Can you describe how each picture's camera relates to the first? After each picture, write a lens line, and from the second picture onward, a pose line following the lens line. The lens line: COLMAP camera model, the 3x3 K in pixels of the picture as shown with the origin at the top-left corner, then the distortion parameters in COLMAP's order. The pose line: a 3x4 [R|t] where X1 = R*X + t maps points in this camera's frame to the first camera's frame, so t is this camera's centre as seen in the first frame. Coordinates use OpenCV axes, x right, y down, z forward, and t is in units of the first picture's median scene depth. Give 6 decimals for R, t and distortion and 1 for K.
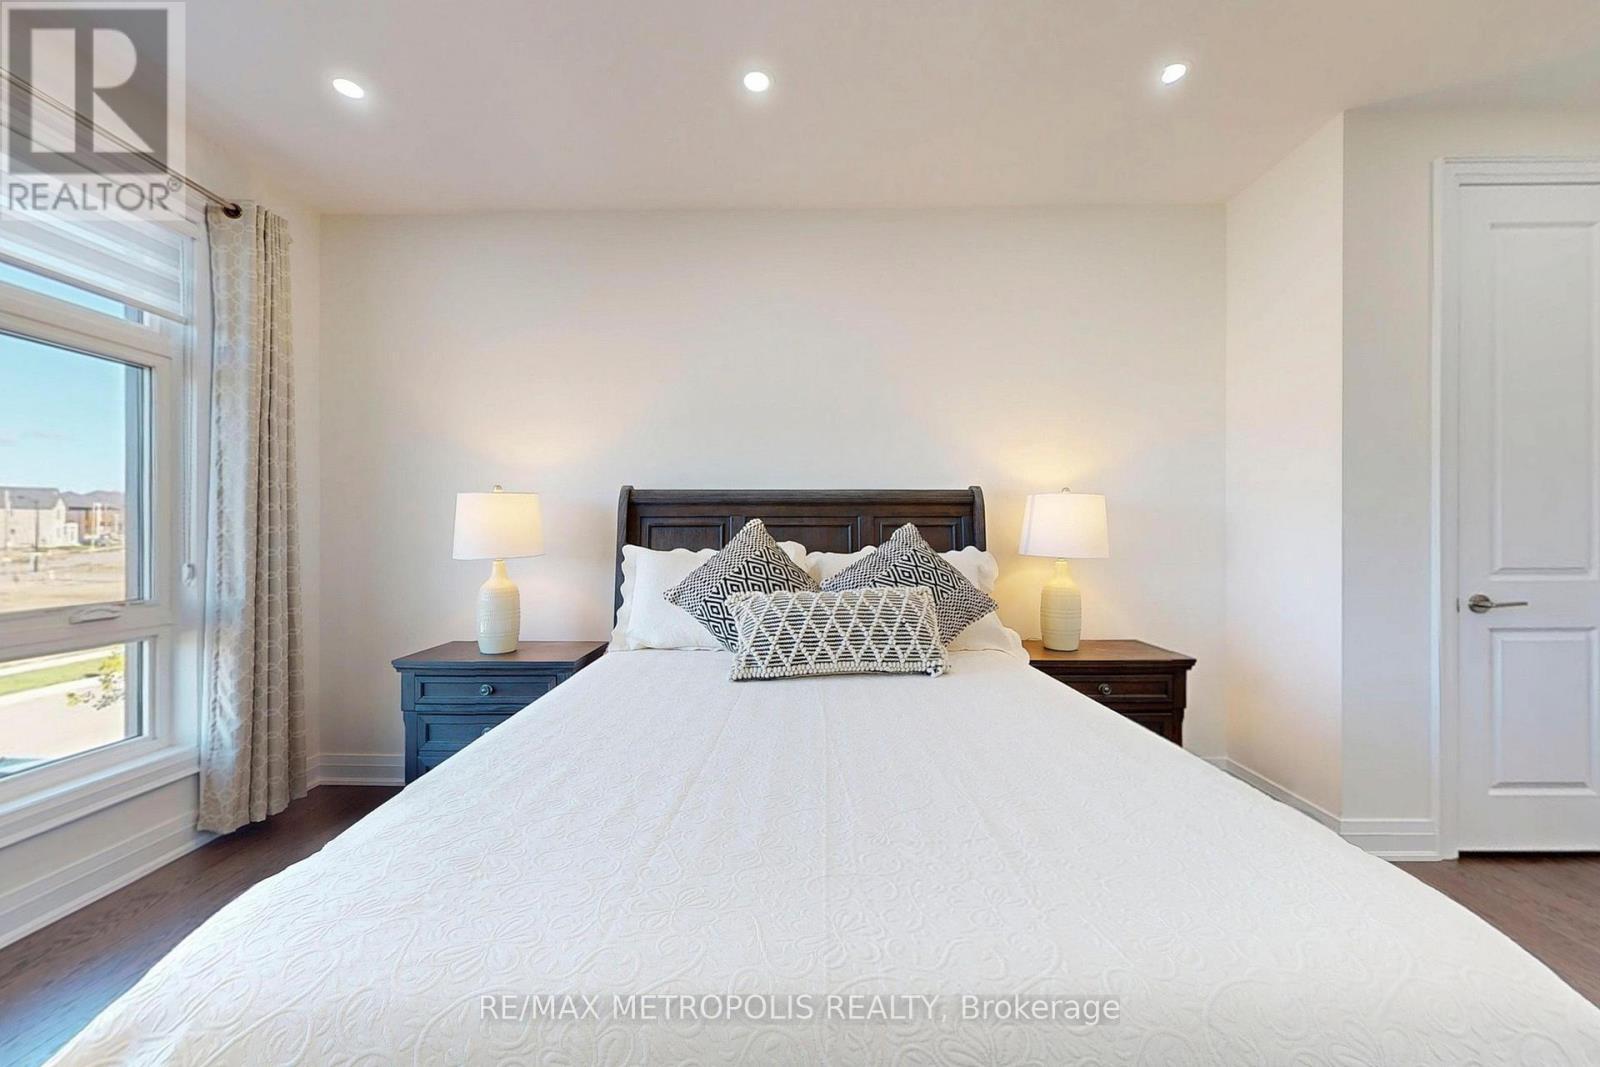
lens RADIAL K [[627.5, 0, 828.9], [0, 627.5, 535.6], [0, 0, 1]] dist [-0.002574, -0.000347]
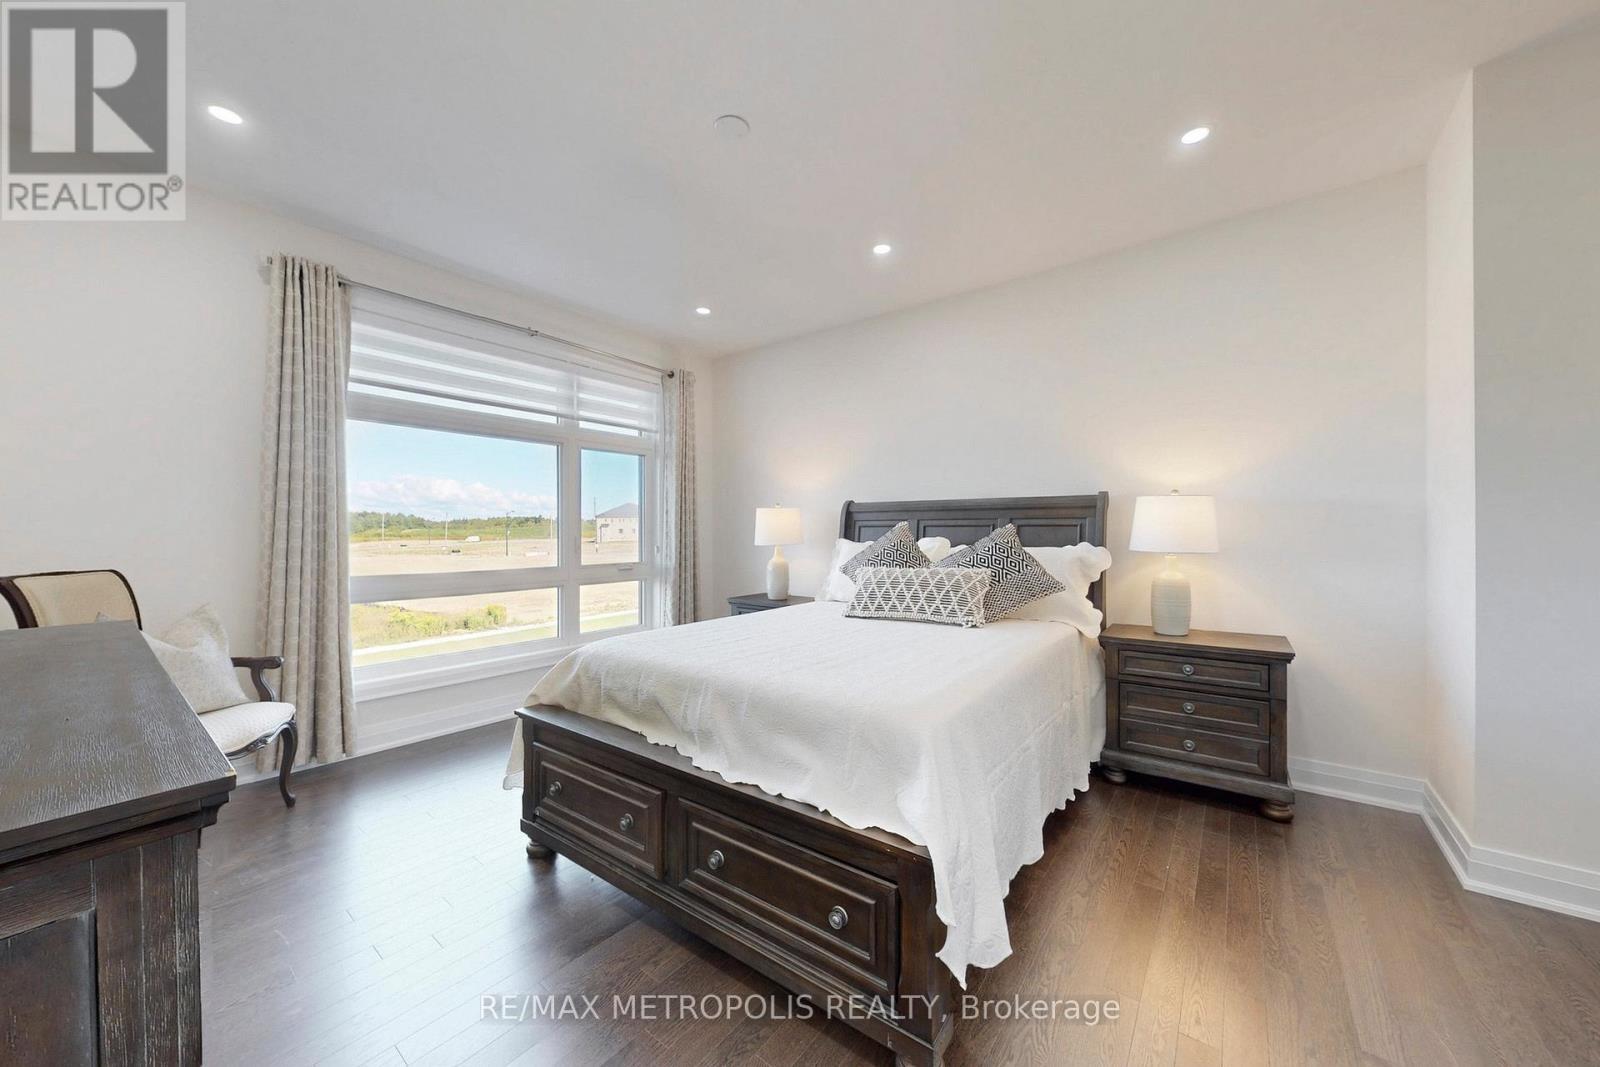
lens RADIAL K [[601.5, 0, 800.0], [0, 601.5, 533.5], [0, 0, 1]] dist [-0.000495, -0.000087]
pose [[0.788230, 0.002618, -0.615375, 0.609144], [-0.000562, 0.999994, 0.003534, -0.003618], [0.615380, -0.002439, 0.788227, -0.306272]]
